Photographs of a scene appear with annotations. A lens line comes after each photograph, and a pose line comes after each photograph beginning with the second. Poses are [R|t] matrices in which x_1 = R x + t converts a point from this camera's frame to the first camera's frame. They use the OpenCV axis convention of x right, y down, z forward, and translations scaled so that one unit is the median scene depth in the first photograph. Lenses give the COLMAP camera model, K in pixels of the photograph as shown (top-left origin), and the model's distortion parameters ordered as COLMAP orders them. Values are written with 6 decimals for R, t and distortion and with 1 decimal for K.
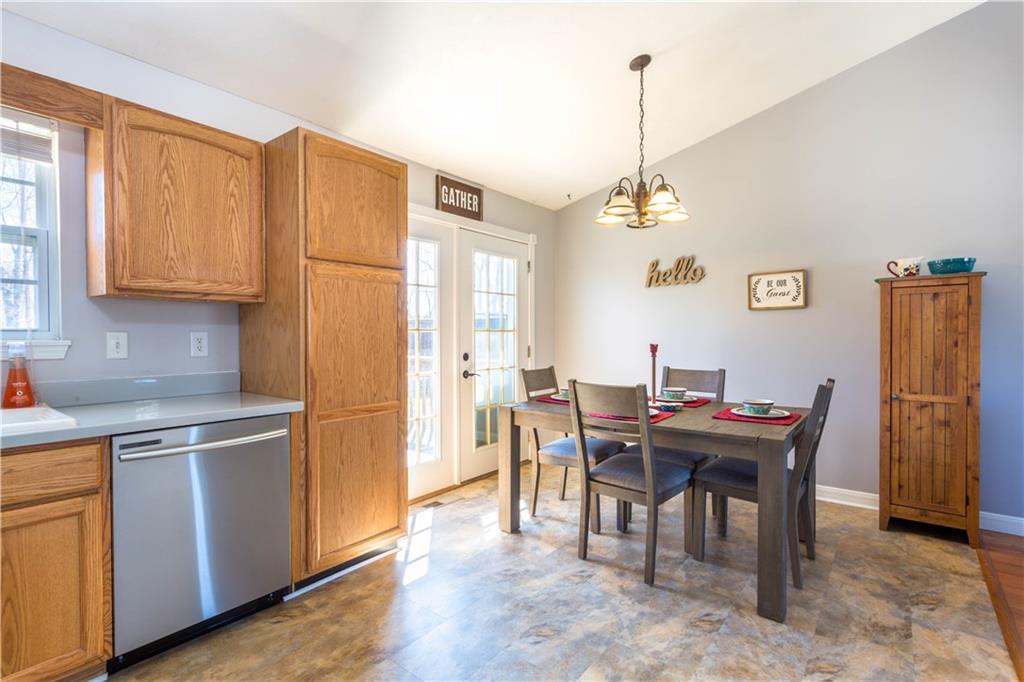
lens RADIAL K [[482.4, 0, 512.0], [0, 482.4, 341.0], [0, 0, 1]] dist [0.003630, 0.000239]
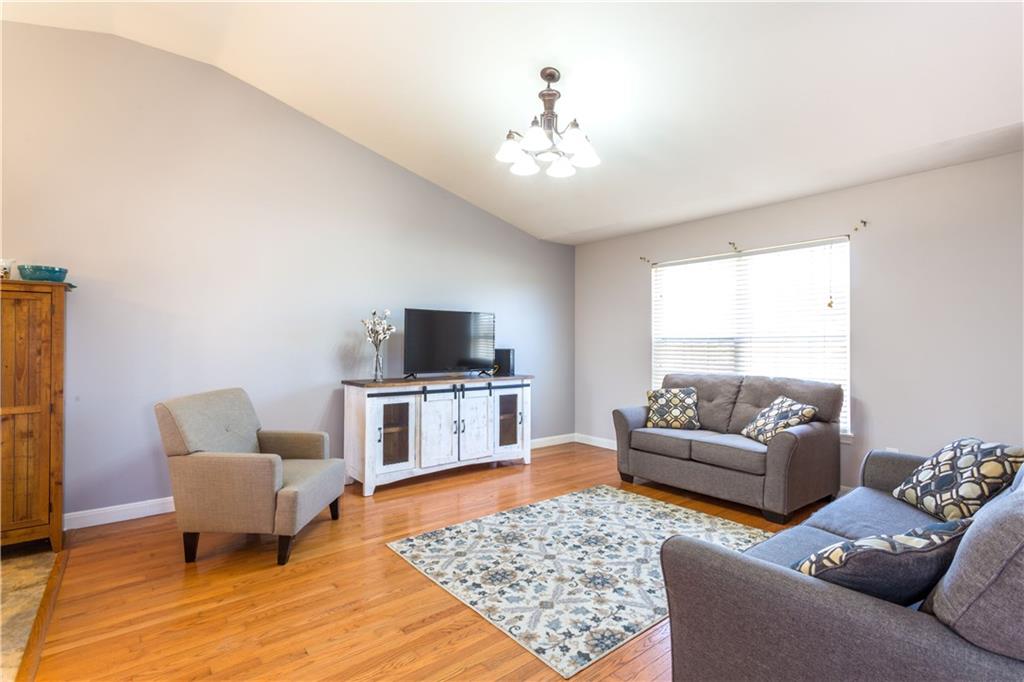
lens RADIAL K [[487.3, 0, 512.0], [0, 487.3, 341.0], [0, 0, 1]] dist [0.002633, 0.000328]
pose [[0.223197, 0.008859, 0.974733, 0.161358], [0.006923, 0.999919, -0.010673, 0.000540], [-0.974749, 0.009130, 0.223118, -0.168957]]
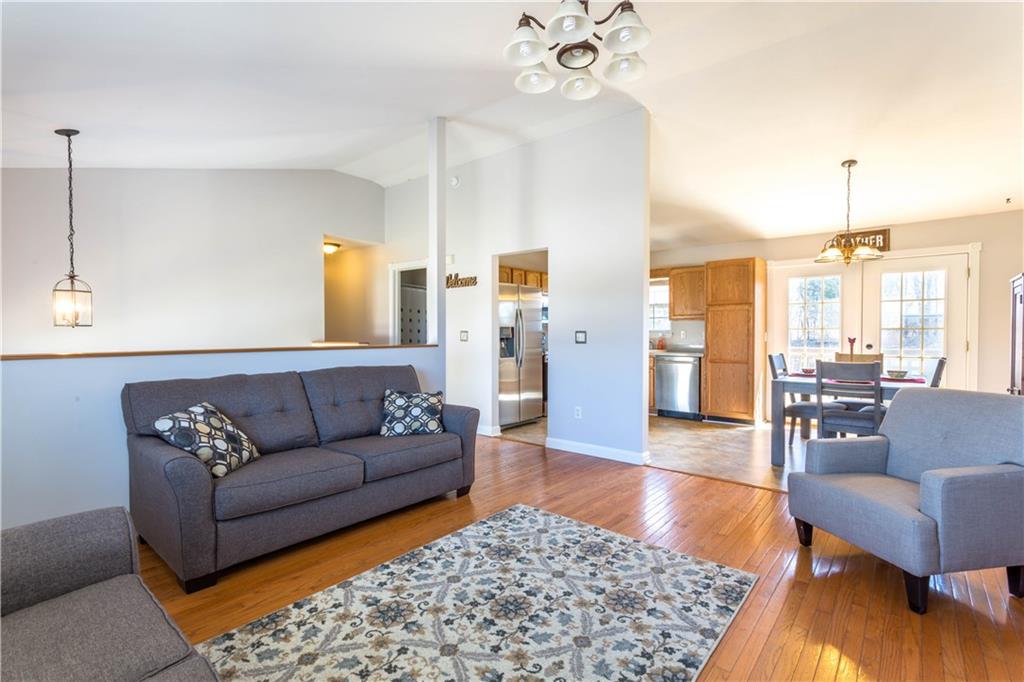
lens RADIAL K [[482.4, 0, 512.0], [0, 482.4, 341.0], [0, 0, 1]] dist [0.003630, 0.000239]
pose [[-0.030651, 0.020593, -0.999318, 2.073668], [-0.012997, 0.999695, 0.021000, -0.001190], [0.999446, 0.013632, -0.030374, -0.076713]]
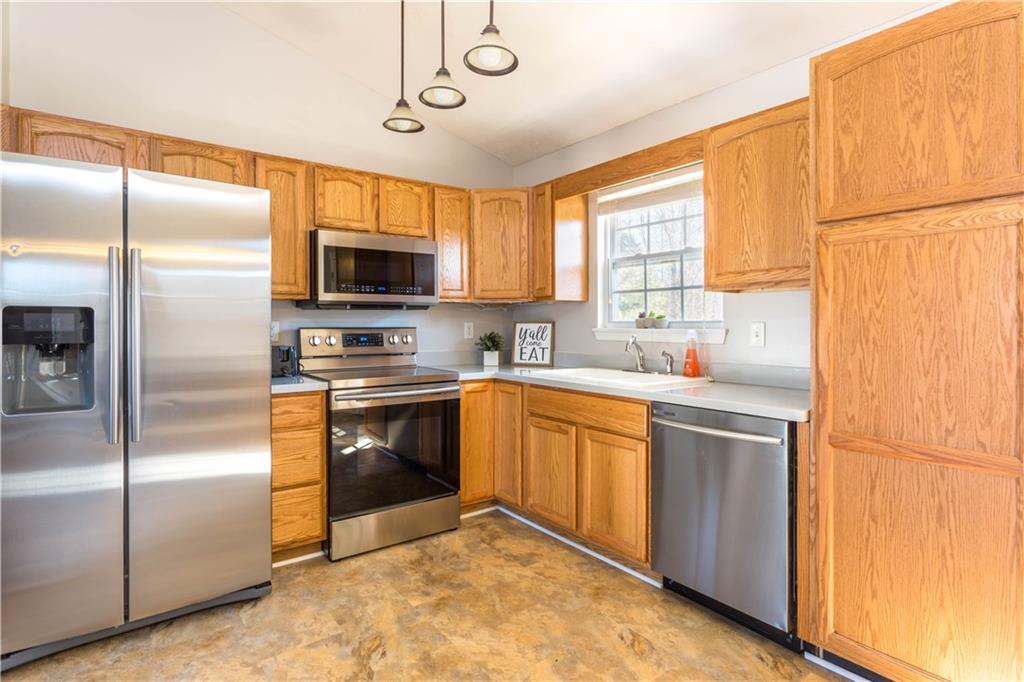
lens RADIAL K [[532.8, 0, 506.3], [0, 532.8, 329.6], [0, 0, 1]] dist [0.001517, 0.000231]
pose [[-0.256312, 0.006824, -0.966570, 0.416735], [-0.016789, 0.999793, 0.011511, -0.006044], [0.966448, 0.019178, -0.256144, 0.604399]]
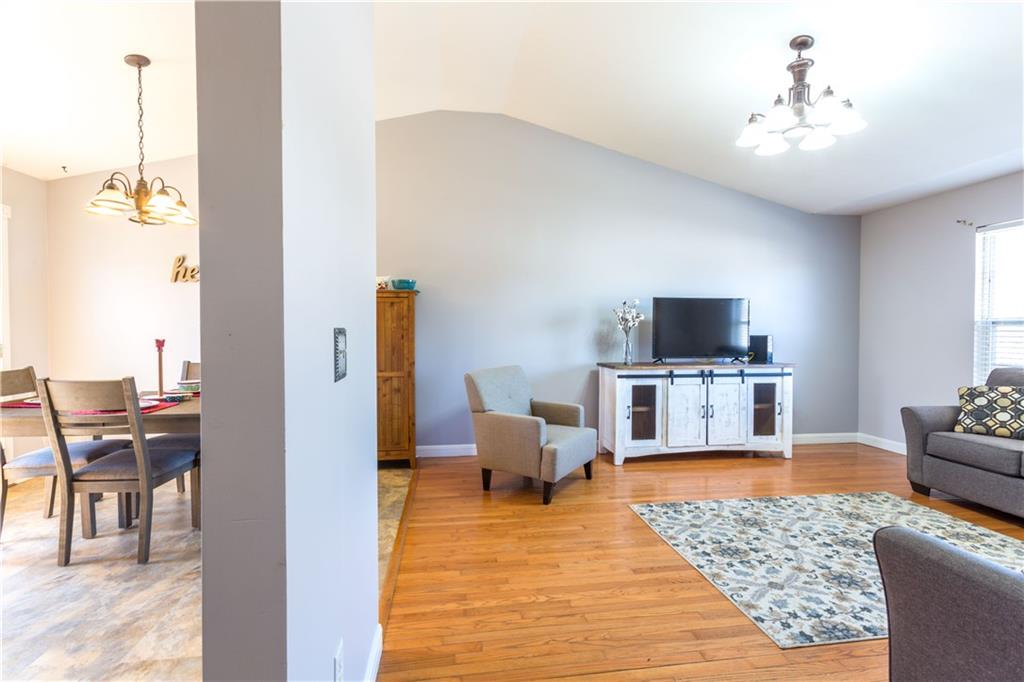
lens RADIAL K [[482.4, 0, 512.0], [0, 482.4, 341.0], [0, 0, 1]] dist [0.003630, 0.000239]
pose [[0.690880, -0.014042, 0.722833, 0.069946], [0.007254, 0.999896, 0.012491, 0.002865], [-0.722933, -0.003387, 0.690910, -0.285285]]
